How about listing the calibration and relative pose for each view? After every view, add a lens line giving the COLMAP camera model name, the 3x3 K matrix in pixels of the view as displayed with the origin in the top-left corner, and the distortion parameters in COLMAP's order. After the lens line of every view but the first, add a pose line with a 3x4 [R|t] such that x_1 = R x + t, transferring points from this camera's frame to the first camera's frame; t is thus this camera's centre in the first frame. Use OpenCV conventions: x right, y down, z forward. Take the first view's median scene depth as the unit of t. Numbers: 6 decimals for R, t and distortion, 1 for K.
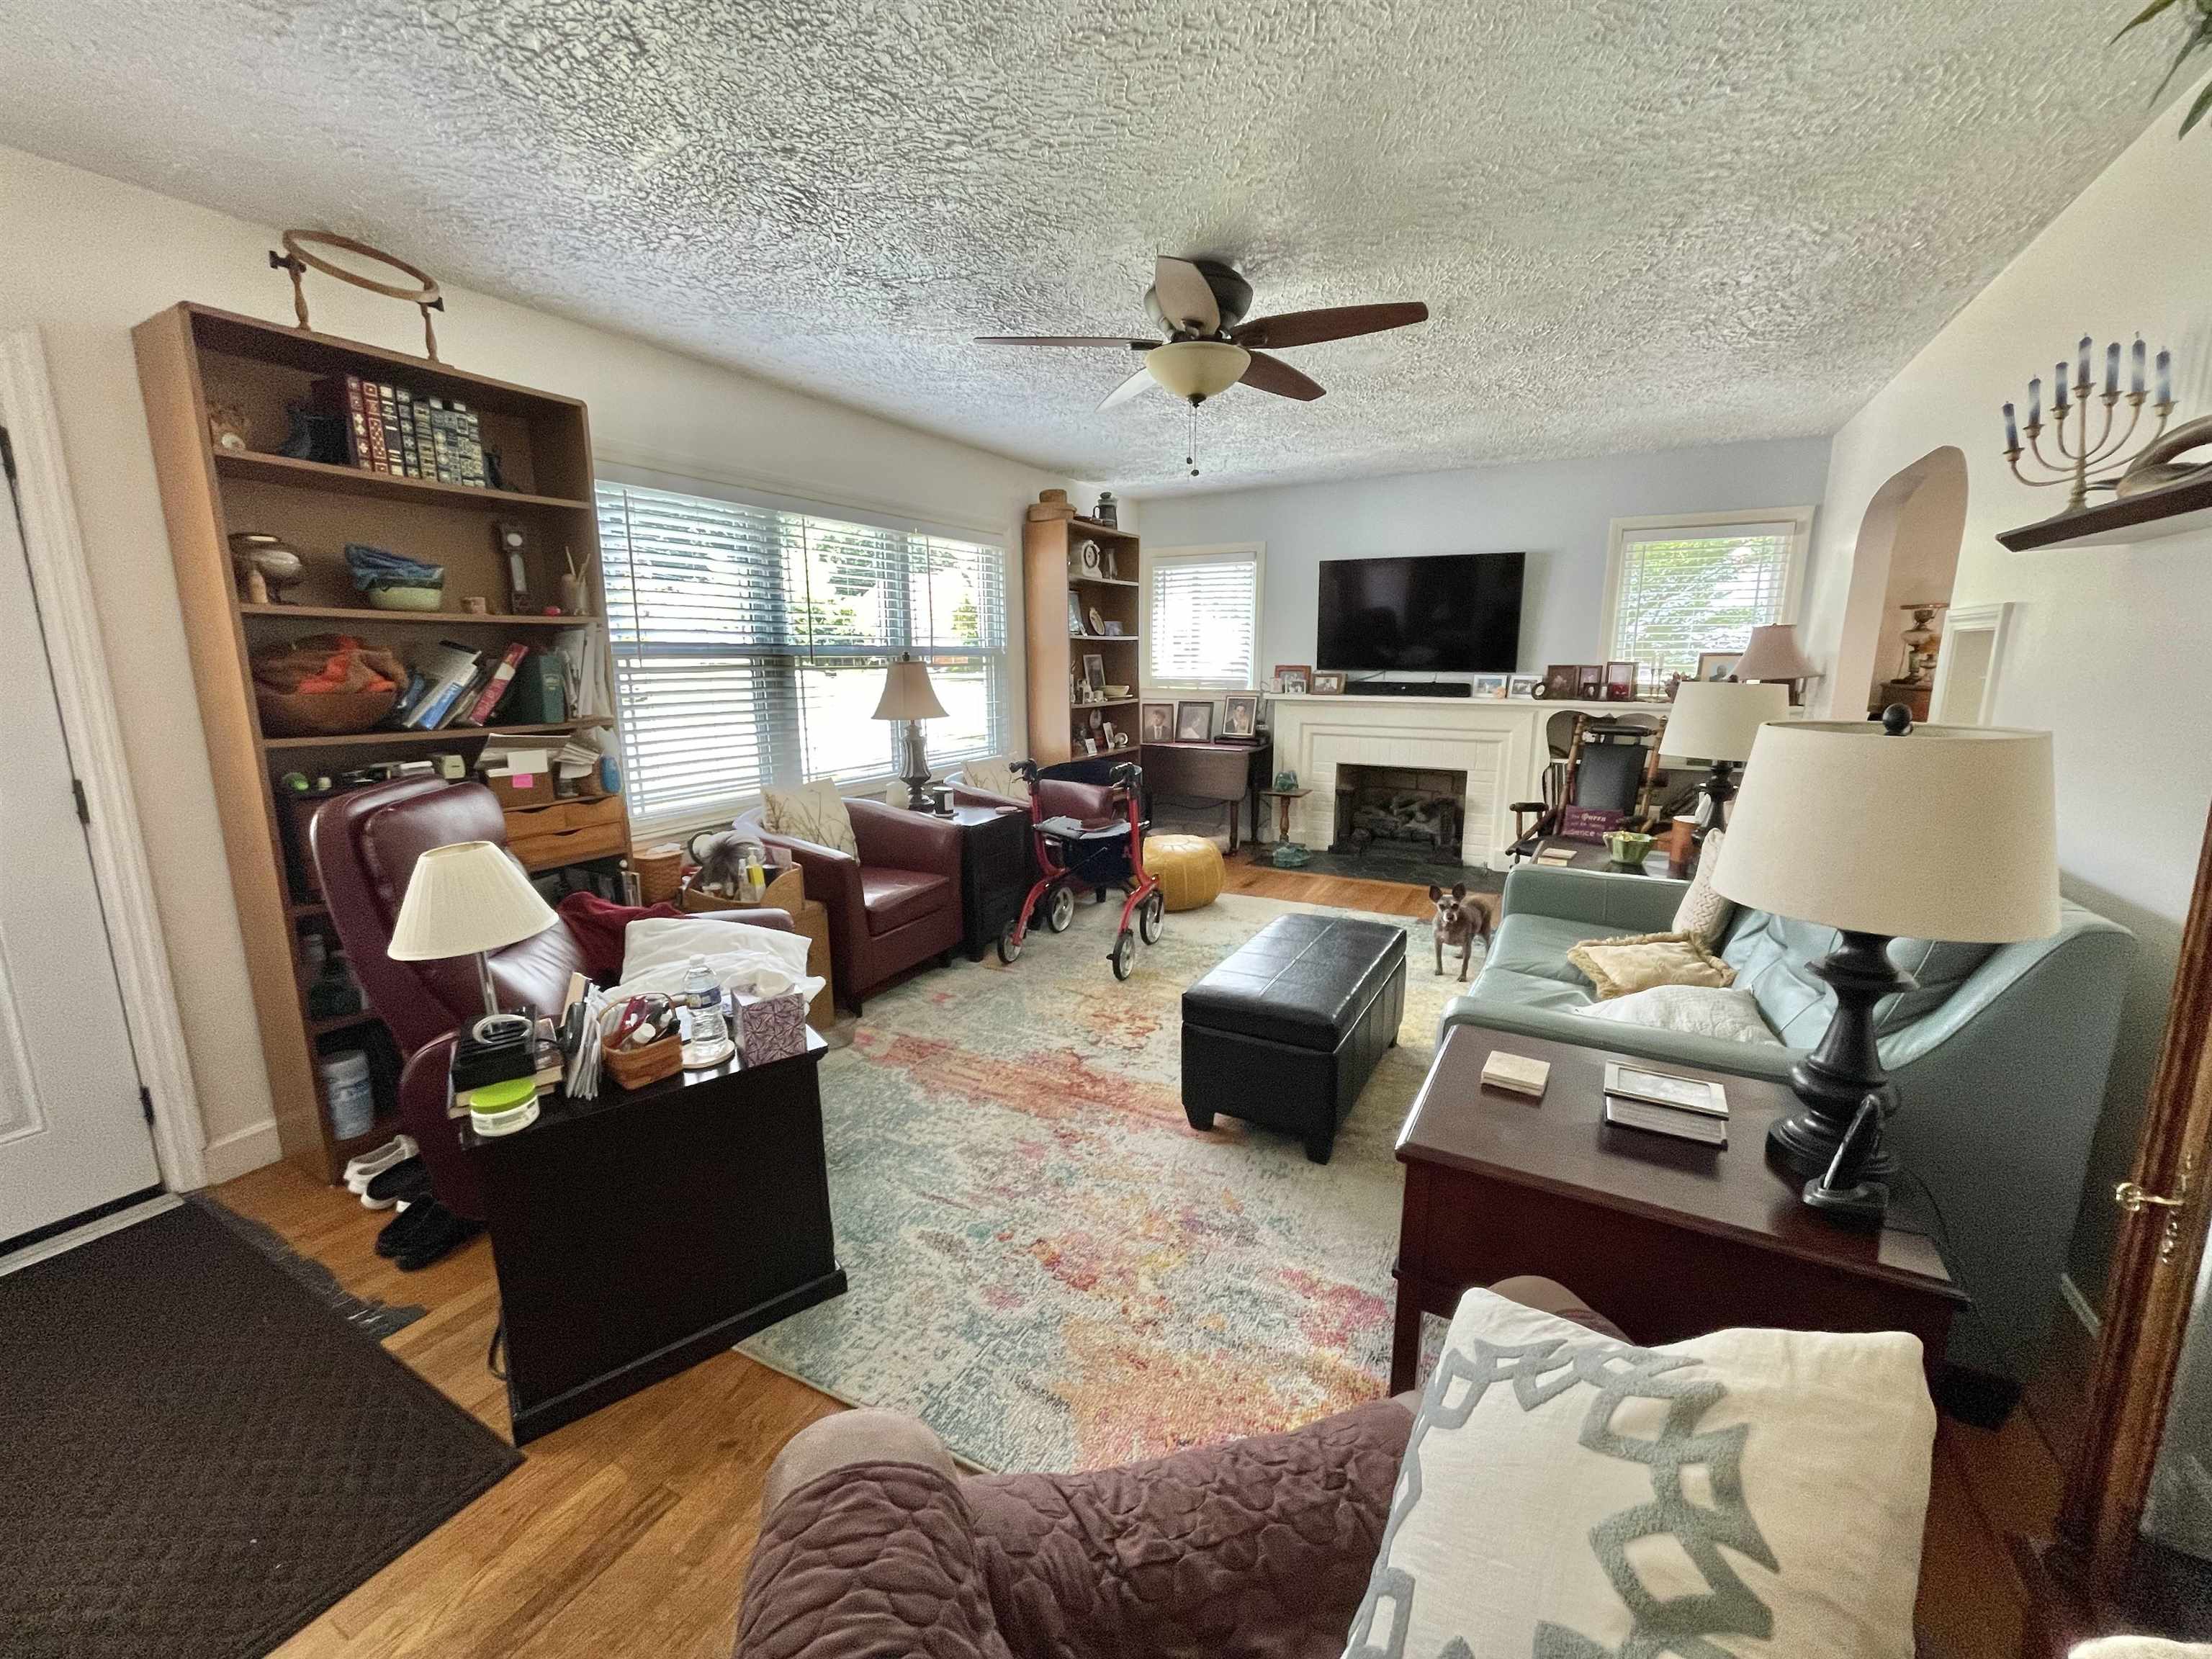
lens RADIAL K [[883.4, 0, 1115.6], [0, 883.4, 819.8], [0, 0, 1]] dist [-0.001394, -0.005025]
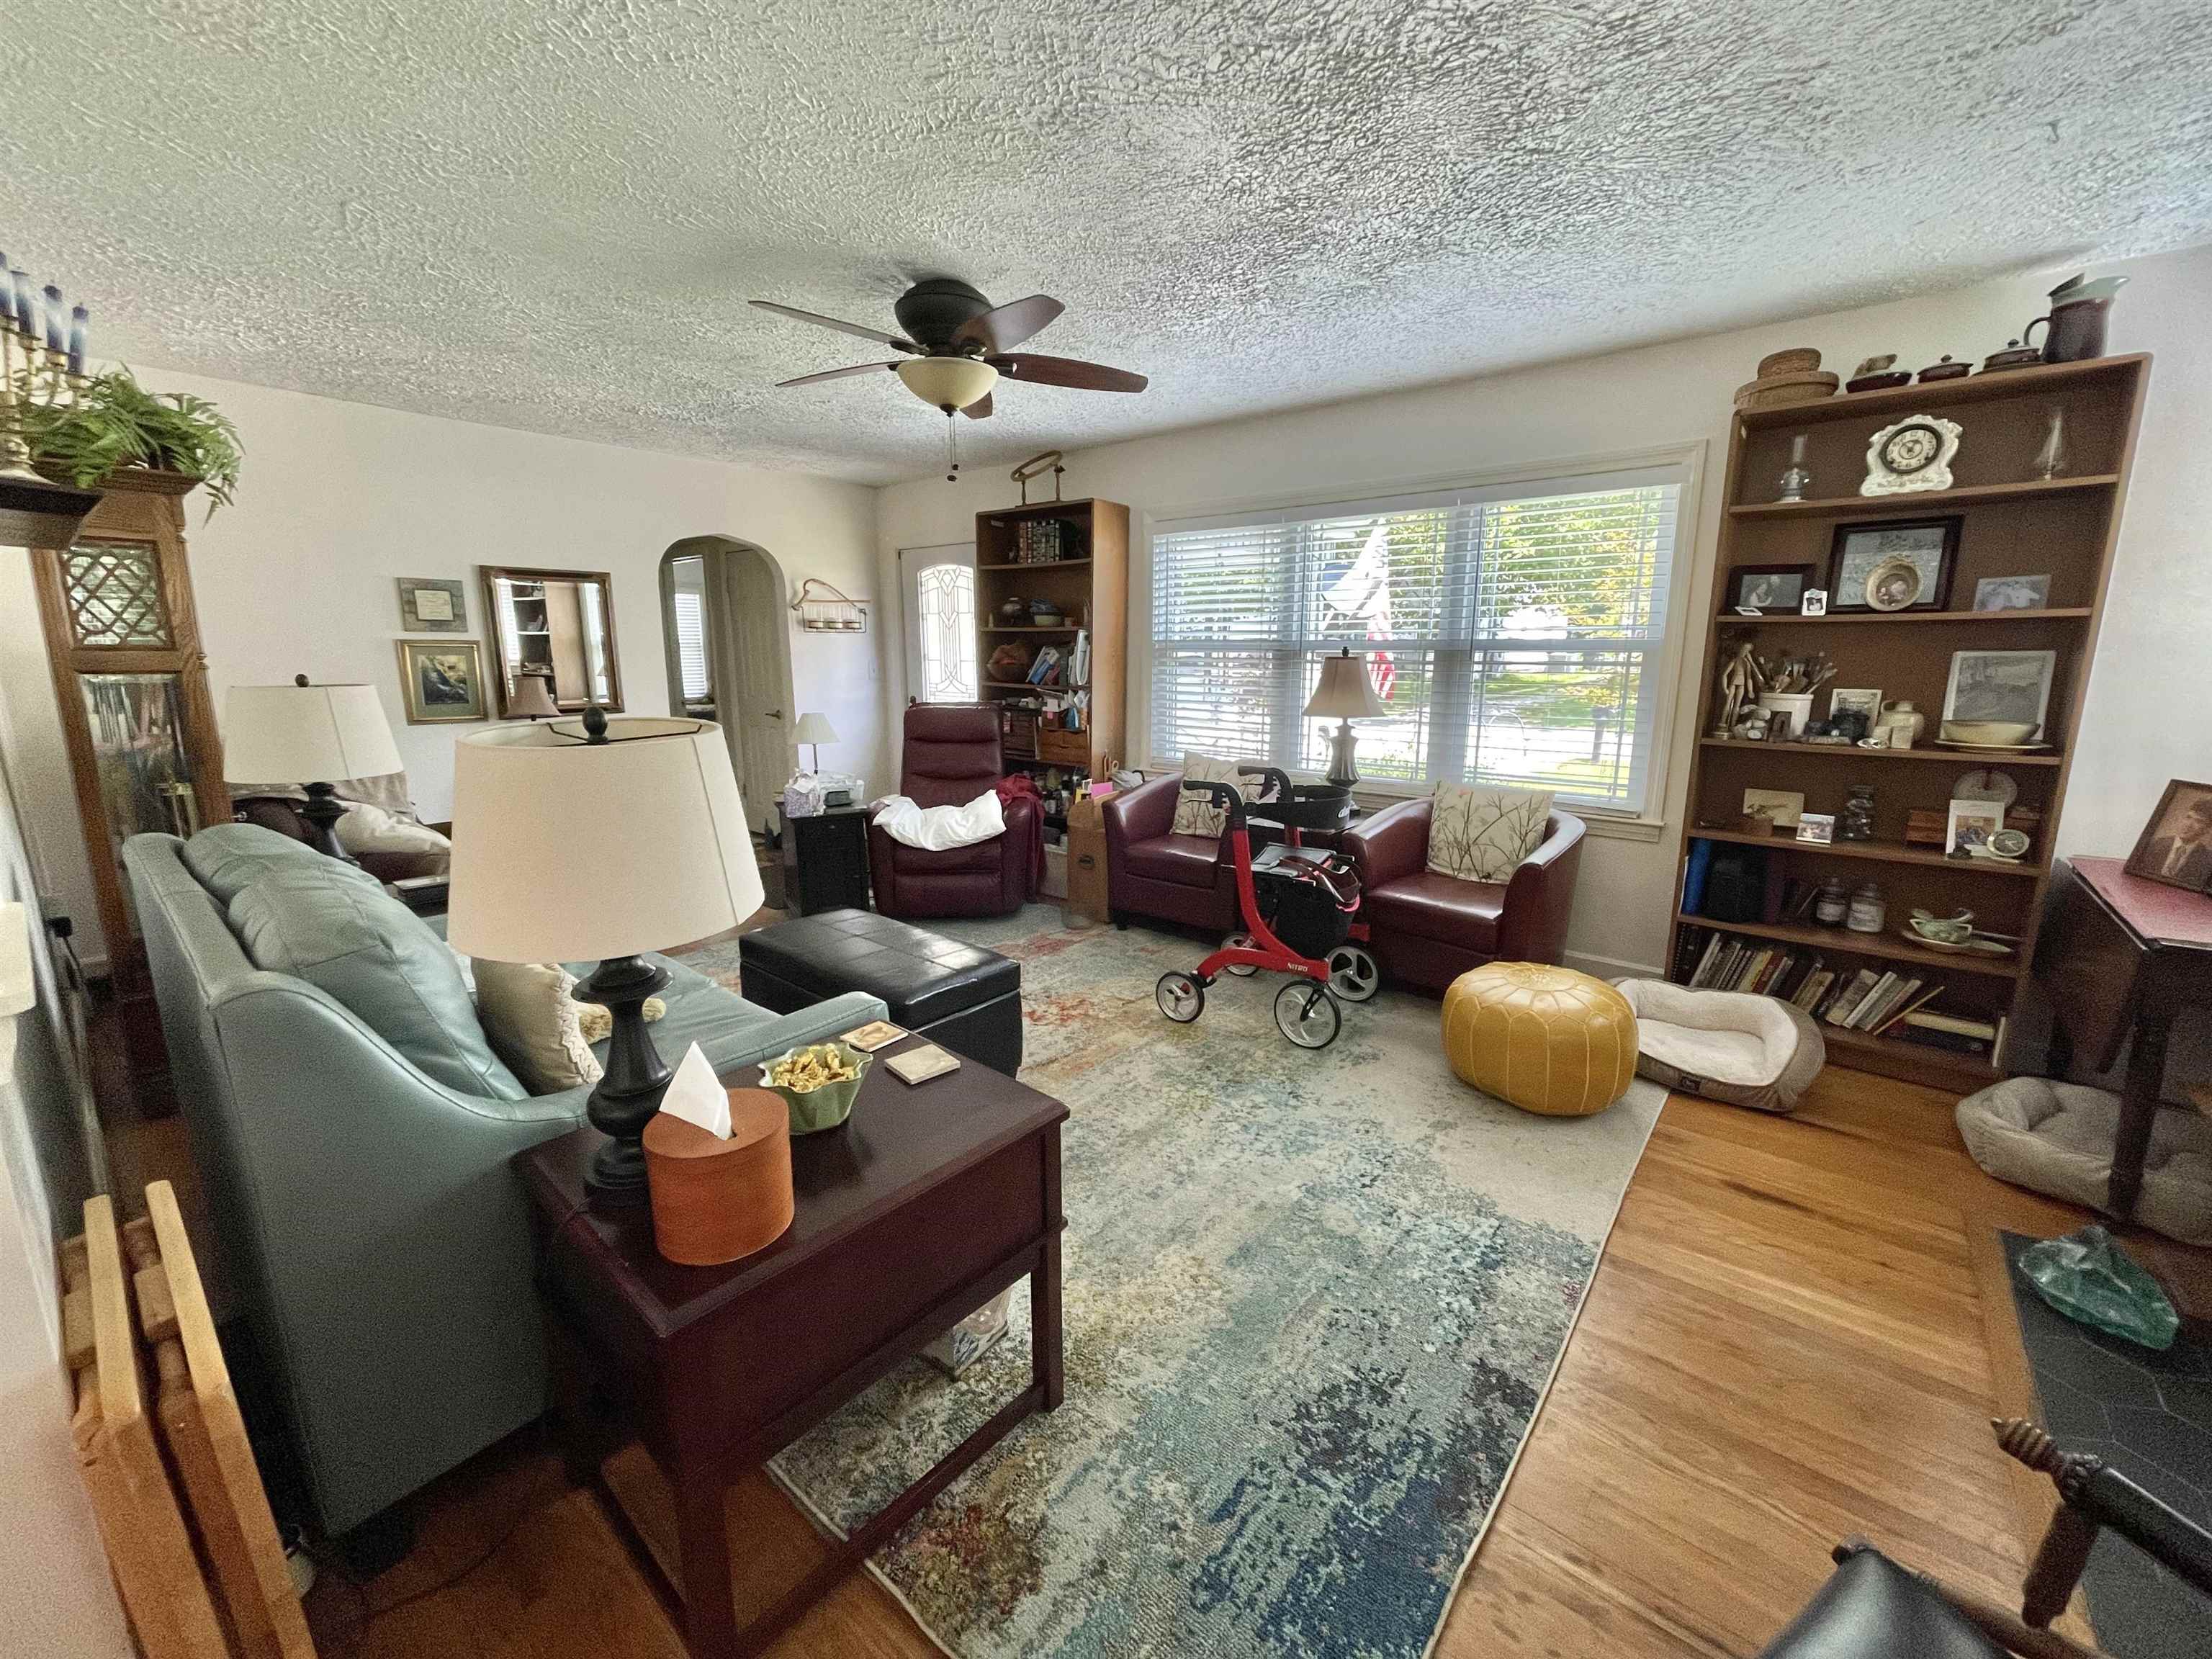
lens RADIAL K [[883.4, 0, 1115.6], [0, 883.4, 819.8], [0, 0, 1]] dist [-0.001394, -0.005025]
pose [[-0.183279, 0.190298, -0.964466, 0.700106], [-0.180925, 0.957797, 0.223364, -0.165389], [0.966269, 0.215434, -0.141114, 0.862002]]
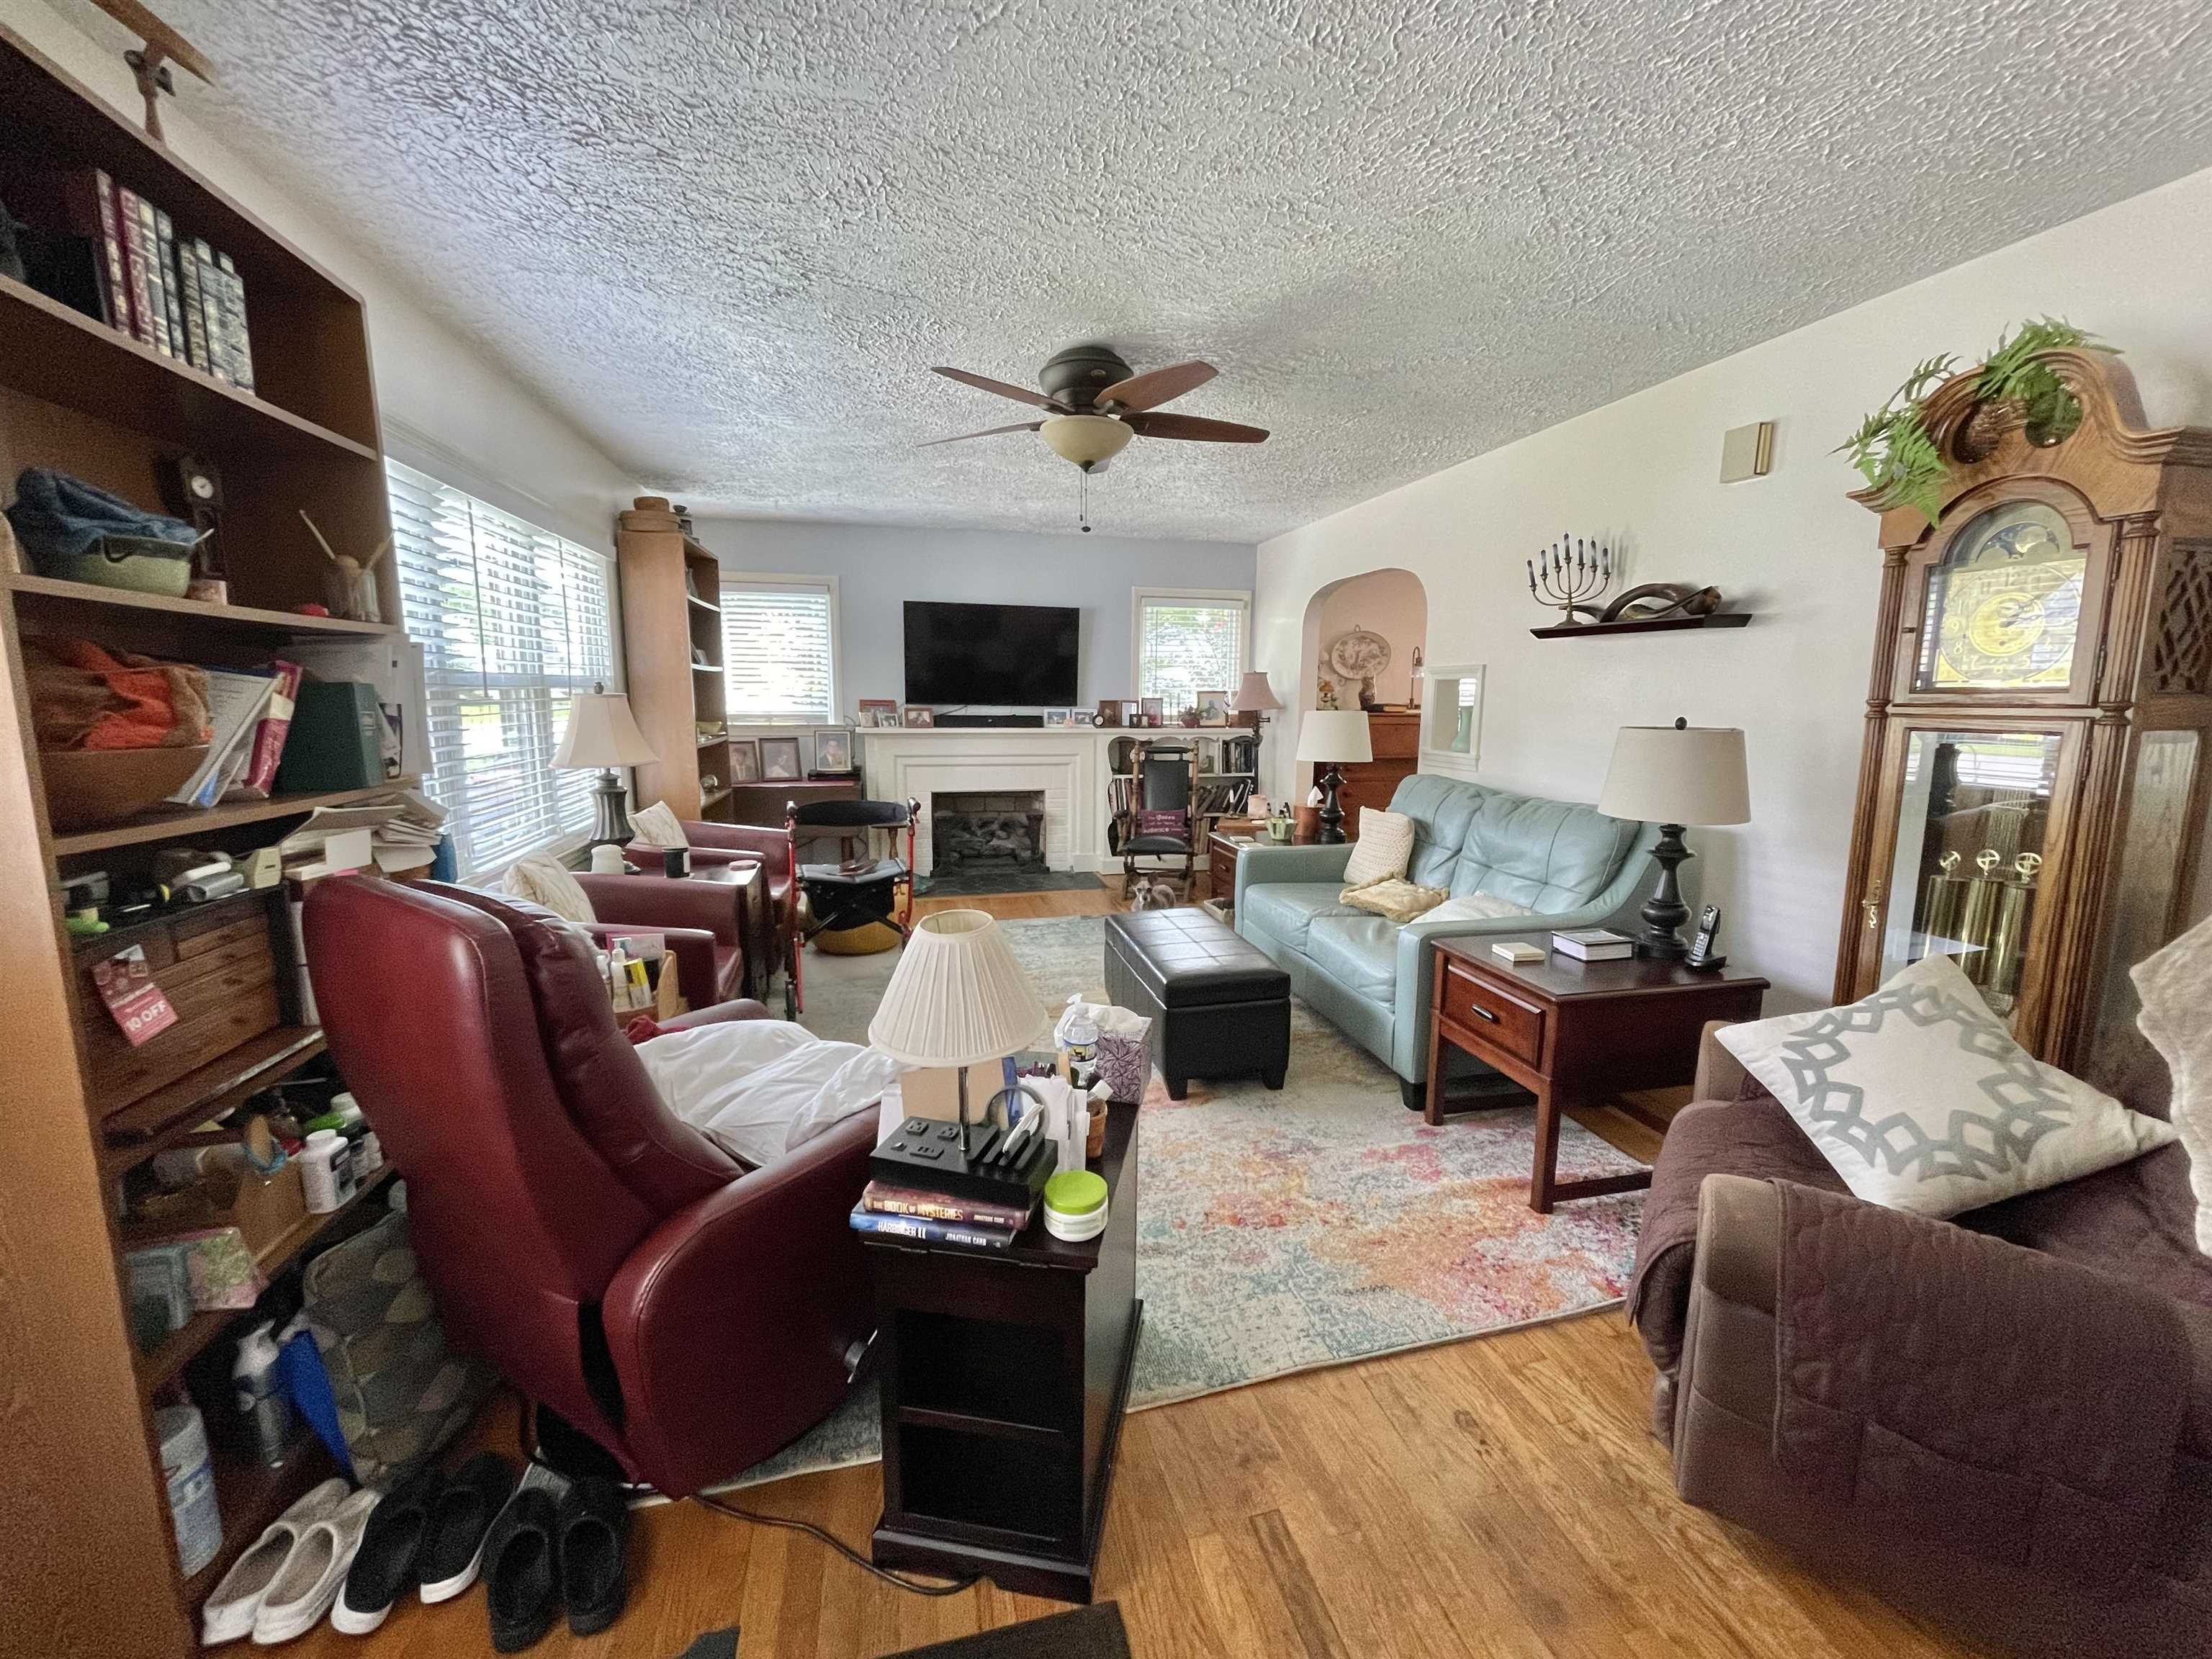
lens RADIAL K [[883.4, 0, 1115.6], [0, 883.4, 819.8], [0, 0, 1]] dist [-0.001394, -0.005025]
pose [[0.731307, -0.089884, 0.676100, -0.417924], [0.116323, 0.993192, 0.006218, -0.016935], [-0.672056, 0.074099, 0.736783, 0.106172]]
